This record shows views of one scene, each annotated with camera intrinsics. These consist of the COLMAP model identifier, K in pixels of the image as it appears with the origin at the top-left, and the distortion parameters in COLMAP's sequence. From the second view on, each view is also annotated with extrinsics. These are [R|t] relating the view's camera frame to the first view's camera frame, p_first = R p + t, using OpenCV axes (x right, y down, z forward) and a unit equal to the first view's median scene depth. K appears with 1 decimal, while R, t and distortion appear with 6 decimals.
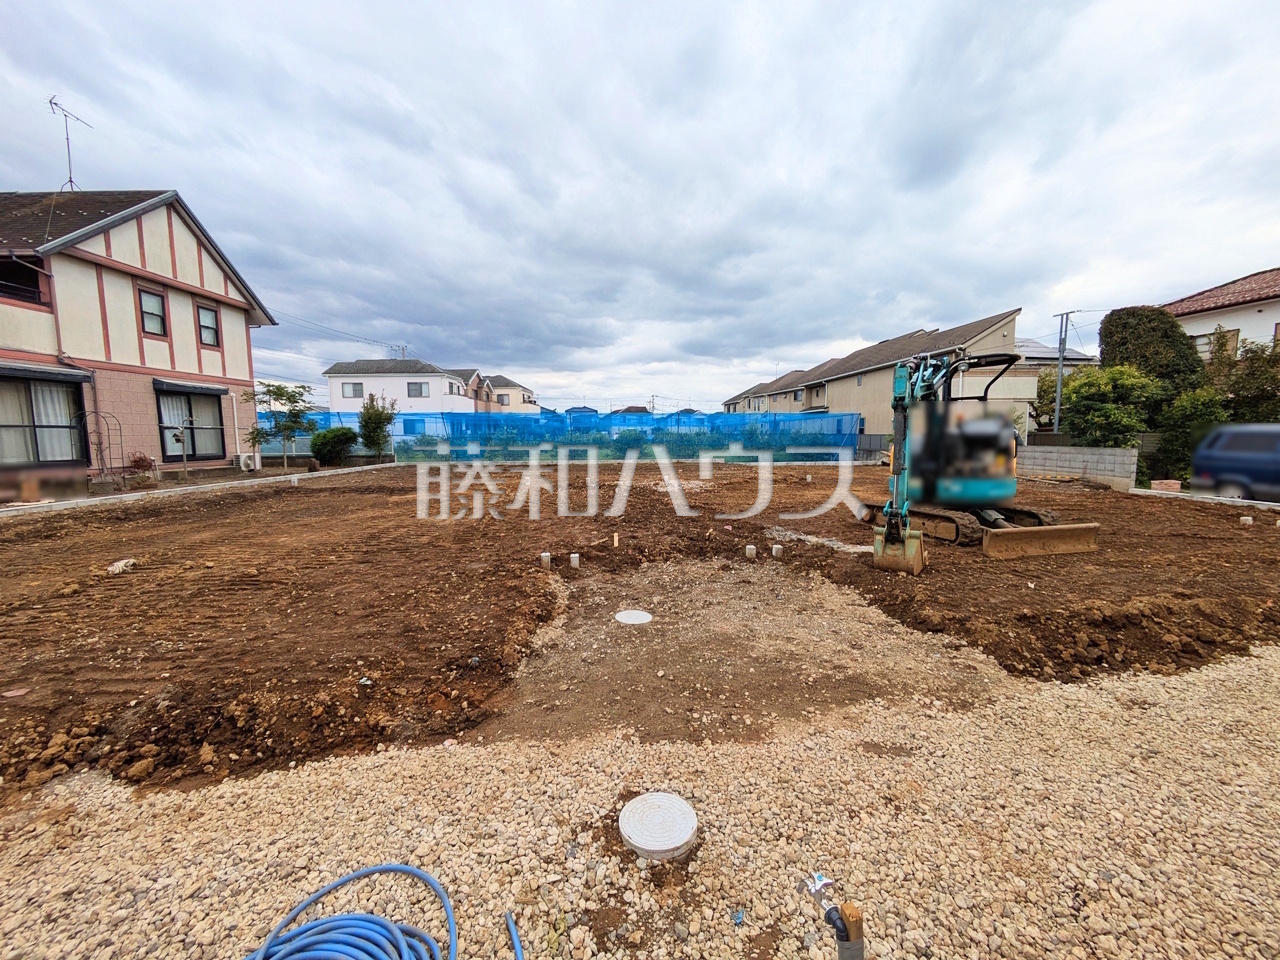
lens RADIAL K [[509.6, 0, 639.6], [0, 509.6, 458.0], [0, 0, 1]] dist [-0.000284, -0.000109]
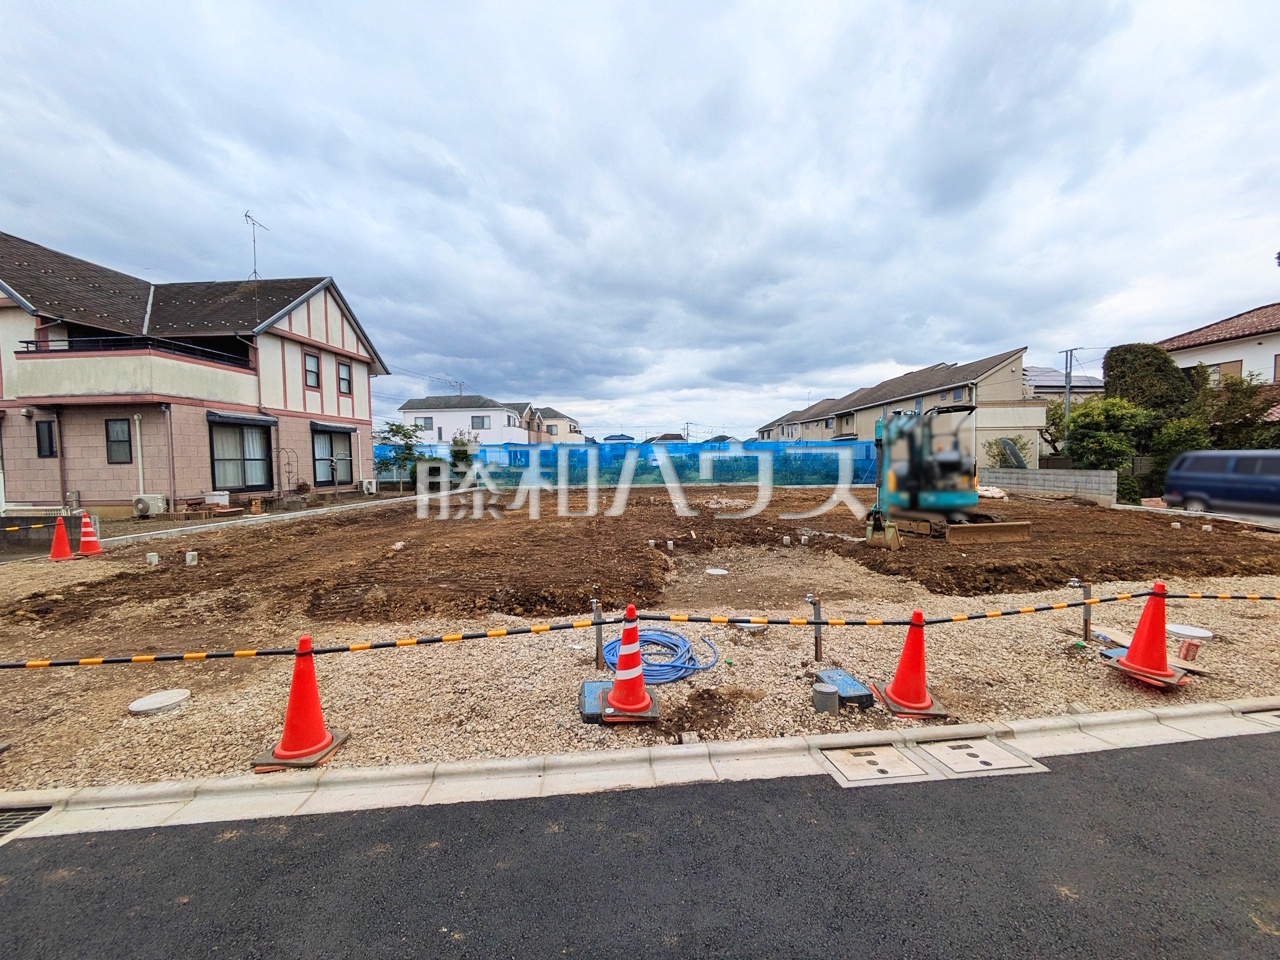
lens RADIAL K [[510.0, 0, 639.0], [0, 510.0, 435.9], [0, 0, 1]] dist [-0.000188, -0.000065]
pose [[0.998119, -0.010589, -0.060380, -0.043729], [0.004824, 0.995482, -0.094831, 0.006239], [0.061111, 0.094361, 0.993661, -0.197509]]
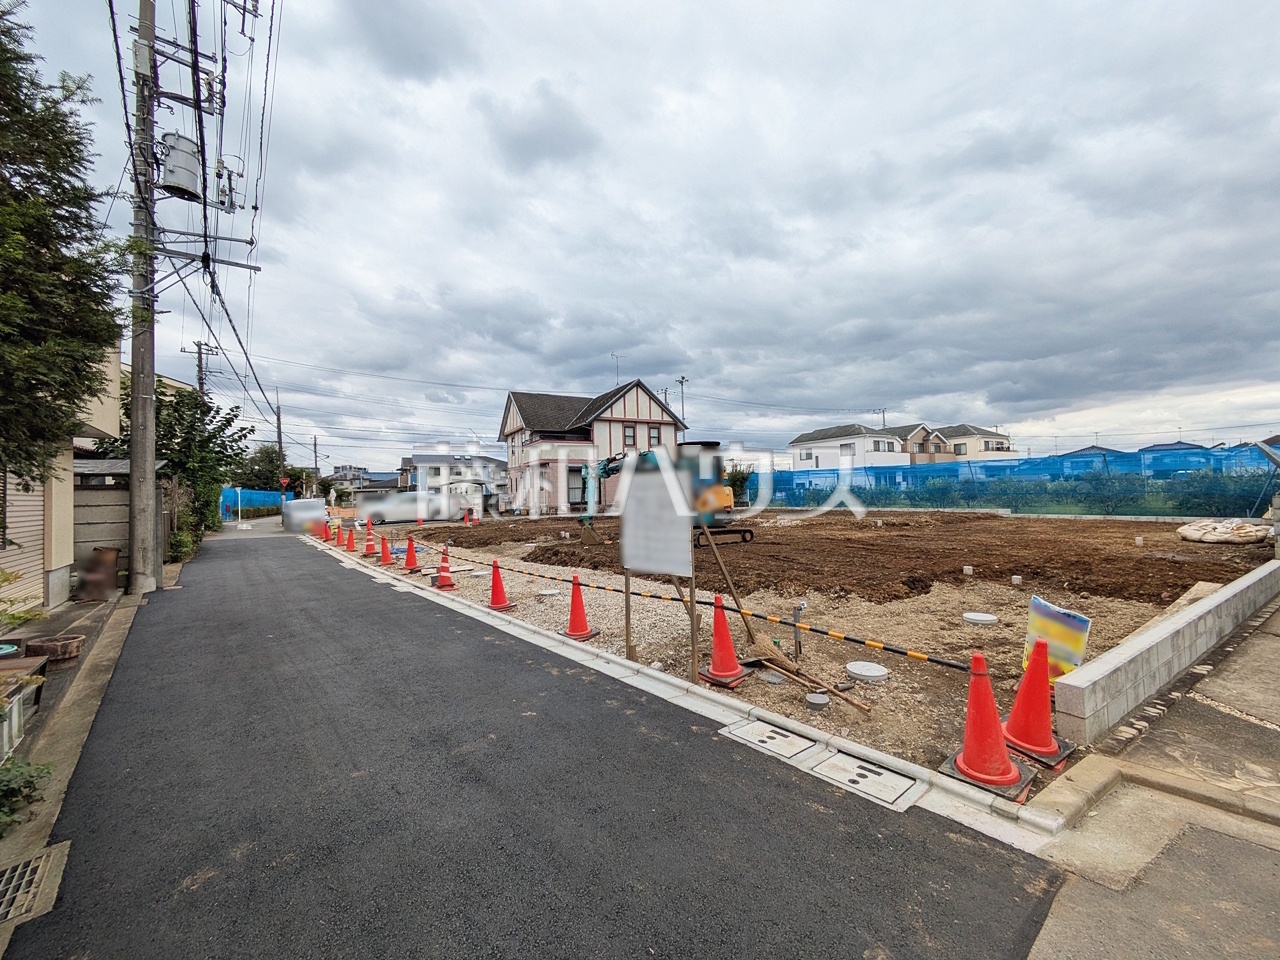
lens RADIAL K [[515.5, 0, 640.0], [0, 515.5, 480.0], [0, 0, 1]] dist [0.000824, -0.000022]
pose [[0.476998, -0.028620, -0.878438, 0.922433], [-0.022397, 0.998749, -0.044702, 0.007459], [0.878619, 0.040997, 0.475761, -0.019803]]
